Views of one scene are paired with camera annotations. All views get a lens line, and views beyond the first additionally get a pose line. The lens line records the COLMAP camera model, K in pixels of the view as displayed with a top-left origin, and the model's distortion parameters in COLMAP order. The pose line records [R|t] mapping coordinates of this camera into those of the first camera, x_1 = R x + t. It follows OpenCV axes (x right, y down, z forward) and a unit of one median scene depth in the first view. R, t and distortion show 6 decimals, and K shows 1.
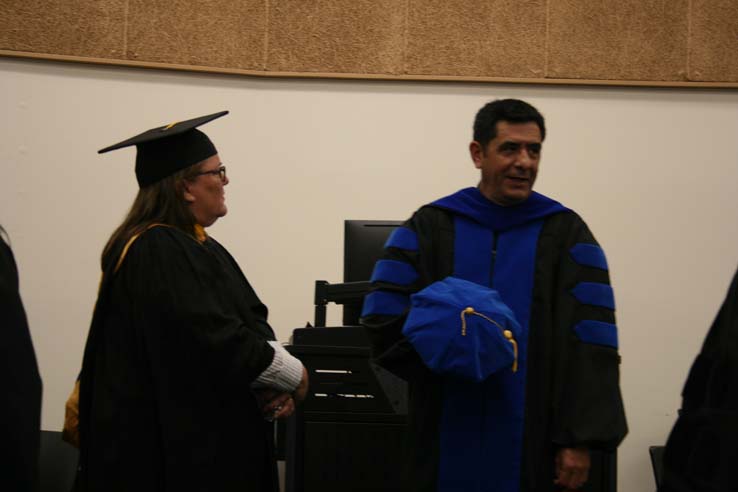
lens RADIAL K [[1832.4, 0, 368.7], [0, 1832.4, 245.8], [0, 0, 1]] dist [0.062427, 0.000000]
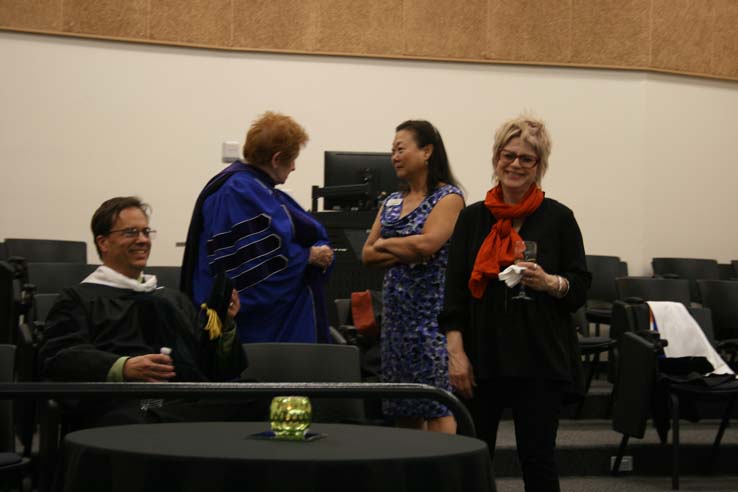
lens RADIAL K [[1743.0, 0, 369.2], [0, 1743.0, 246.3], [0, 0, 1]] dist [0.015271, 0.000000]
pose [[0.979126, -0.000083, 0.203256, -0.247984], [-0.016541, 0.996650, 0.080089, -0.045752], [-0.202582, -0.081779, 0.975845, -0.519361]]
